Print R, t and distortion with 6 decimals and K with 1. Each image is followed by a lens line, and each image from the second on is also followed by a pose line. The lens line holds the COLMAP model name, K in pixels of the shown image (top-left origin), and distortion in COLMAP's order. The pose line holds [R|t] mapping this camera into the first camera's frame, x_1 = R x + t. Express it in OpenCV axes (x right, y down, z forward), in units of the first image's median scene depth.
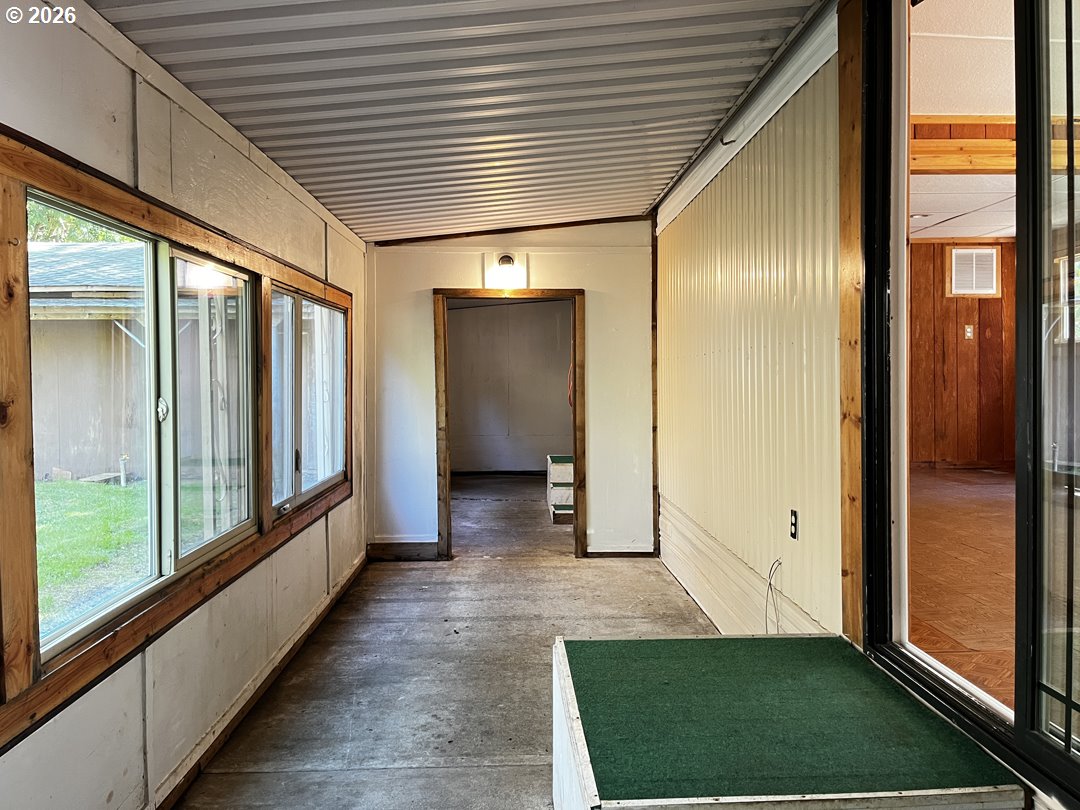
lens RADIAL K [[823.1, 0, 544.0], [0, 823.1, 406.1], [0, 0, 1]] dist [0.083048, -0.101552]
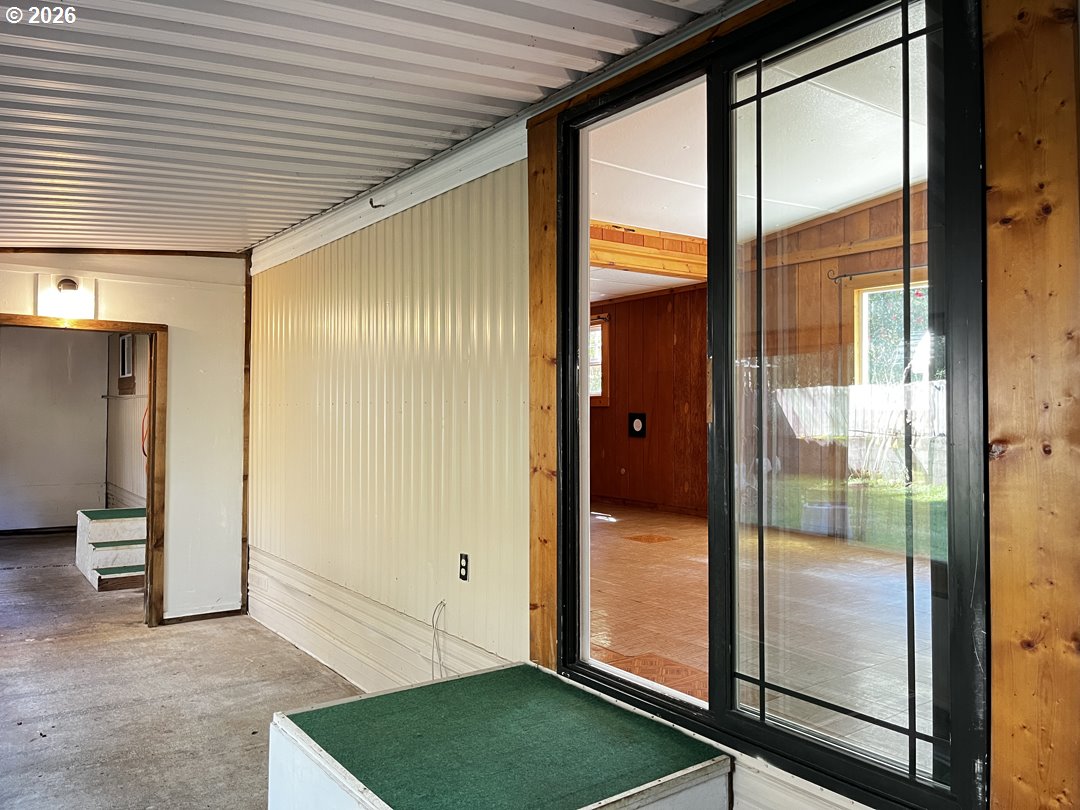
lens RADIAL K [[829.9, 0, 545.3], [0, 829.9, 406.0], [0, 0, 1]] dist [0.082546, -0.116863]
pose [[0.828954, 0.016404, 0.559076, -0.164796], [0.007315, 0.999166, -0.040163, -0.018175], [-0.559268, 0.037383, 0.828143, 0.014589]]
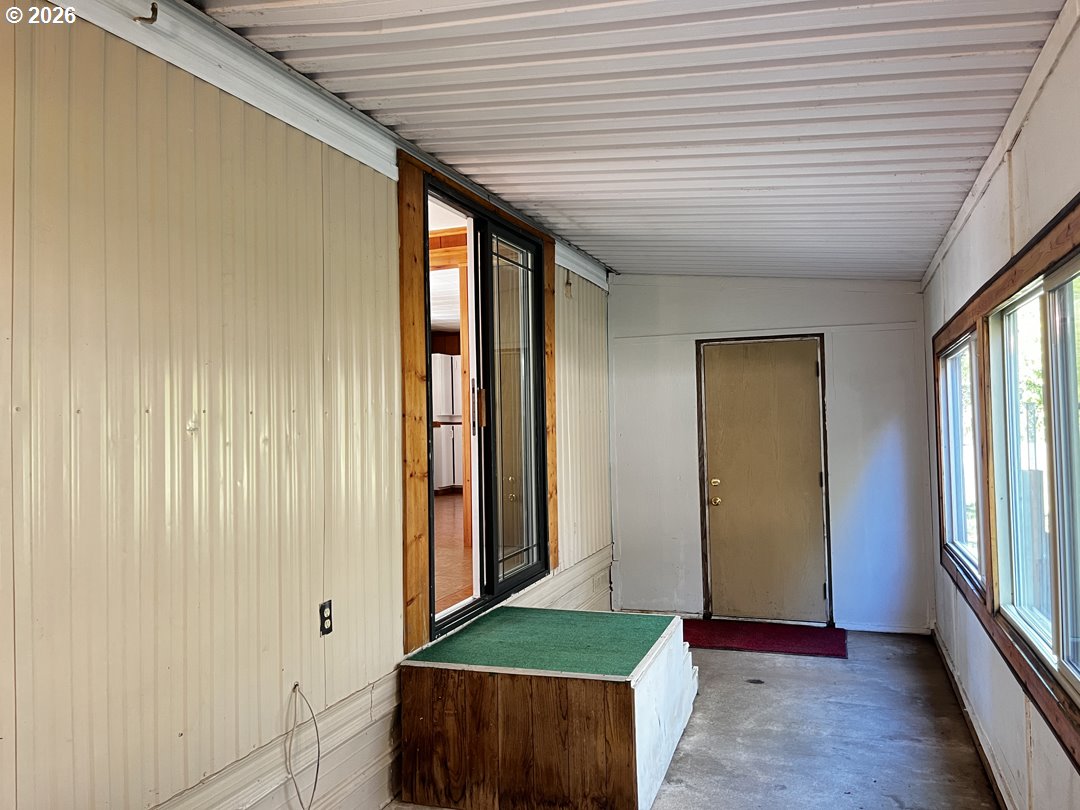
lens RADIAL K [[823.1, 0, 544.0], [0, 823.1, 406.1], [0, 0, 1]] dist [0.083048, -0.101552]
pose [[-0.929157, 0.028223, 0.368607, -0.175591], [0.035423, 0.999291, 0.012780, -0.061187], [-0.367985, 0.024932, -0.929498, 1.244231]]
